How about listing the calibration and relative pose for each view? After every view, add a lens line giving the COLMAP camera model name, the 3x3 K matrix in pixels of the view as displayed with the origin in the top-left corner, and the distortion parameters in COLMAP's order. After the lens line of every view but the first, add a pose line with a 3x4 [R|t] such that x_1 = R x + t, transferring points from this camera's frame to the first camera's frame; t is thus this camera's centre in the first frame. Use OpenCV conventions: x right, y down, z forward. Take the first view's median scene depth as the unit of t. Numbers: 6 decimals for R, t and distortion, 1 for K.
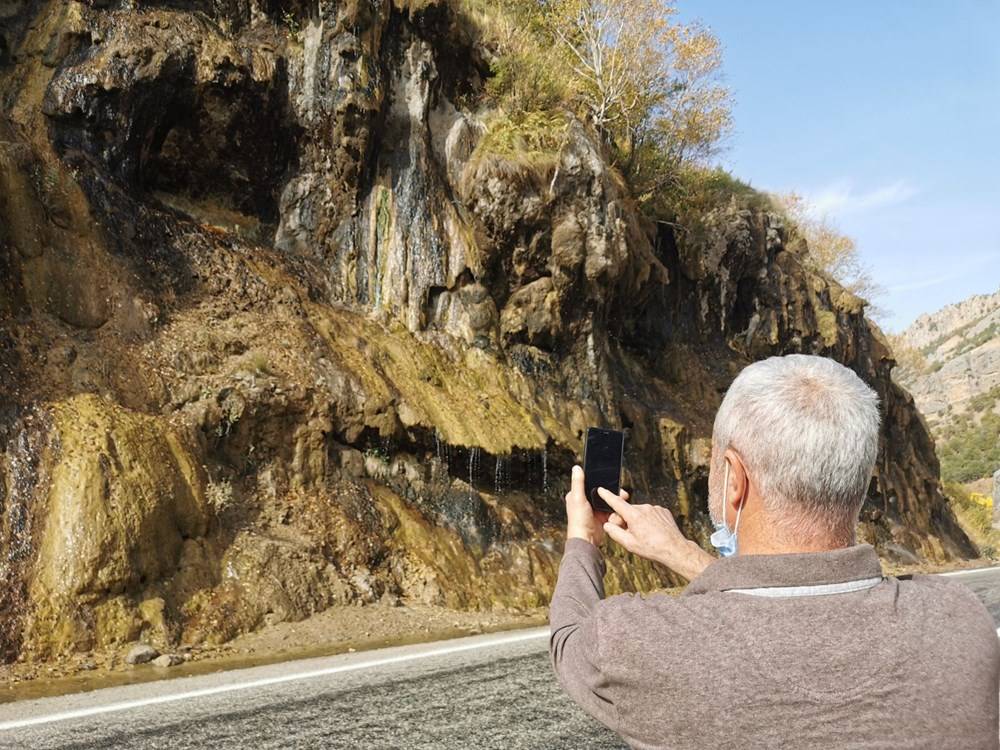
lens RADIAL K [[768.3, 0, 500.0], [0, 768.3, 375.0], [0, 0, 1]] dist [0.058368, -0.056369]
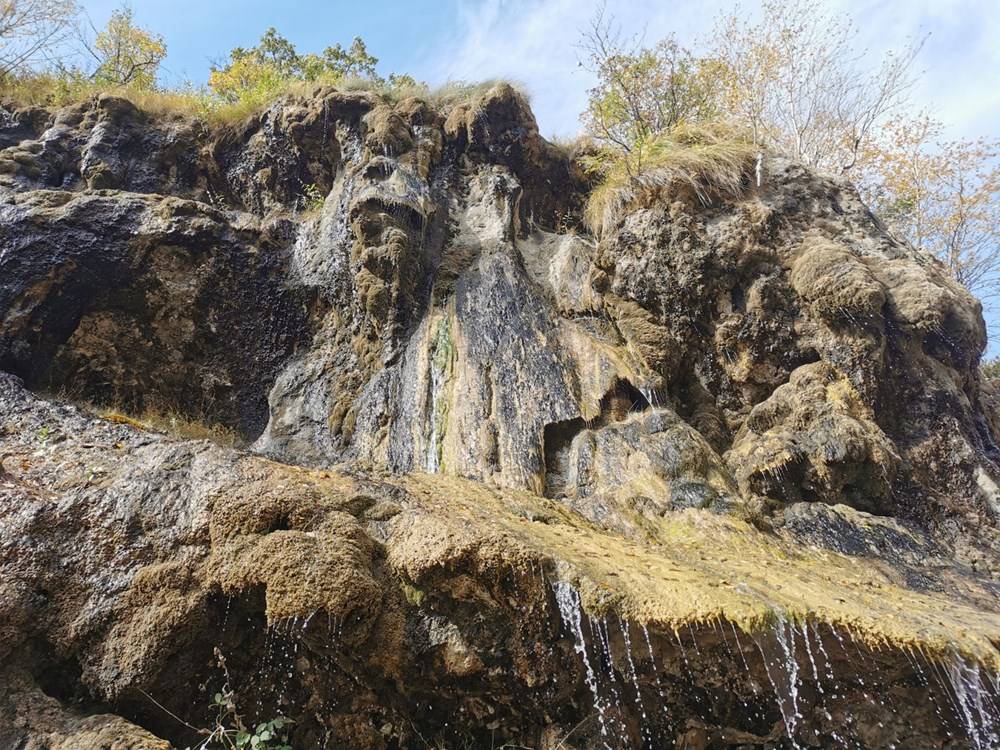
lens RADIAL K [[764.7, 0, 500.0], [0, 764.7, 375.0], [0, 0, 1]] dist [0.067296, -0.064194]
pose [[0.959712, -0.238535, -0.148504, -0.043013], [0.112265, 0.810012, -0.575566, 0.108494], [0.257583, 0.535706, 0.804158, 0.620025]]
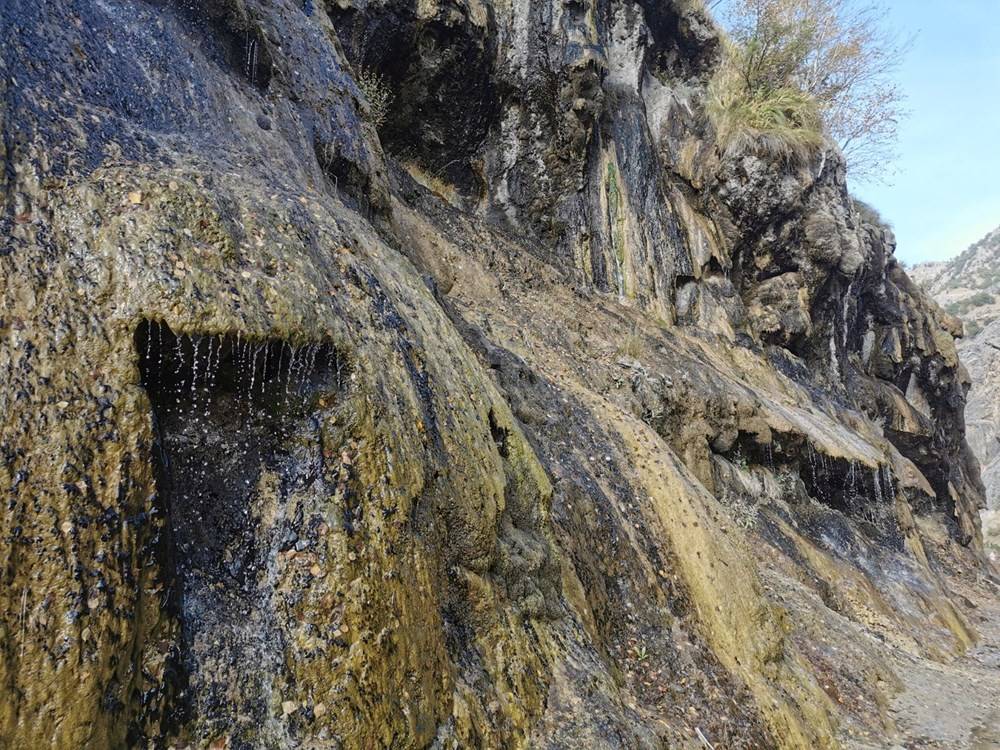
lens RADIAL K [[764.7, 0, 500.0], [0, 764.7, 375.0], [0, 0, 1]] dist [0.067296, -0.064194]
pose [[0.987699, 0.029374, 0.153582, -0.411993], [-0.024244, 0.999087, -0.035169, 0.031506], [-0.154475, 0.031013, 0.987510, 0.178902]]
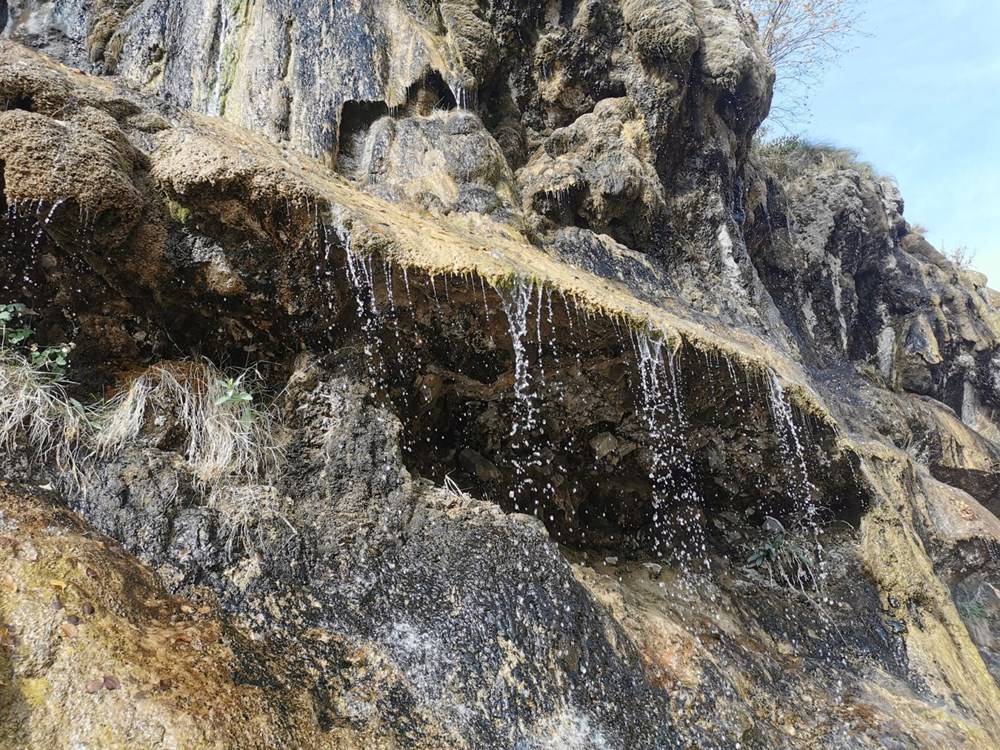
lens RADIAL K [[766.9, 0, 500.0], [0, 766.9, 375.0], [0, 0, 1]] dist [0.058253, -0.040722]
pose [[0.996623, -0.046590, 0.067611, -0.042053], [0.060647, 0.972784, -0.223635, 0.122846], [-0.055352, 0.226980, 0.972325, 0.619530]]
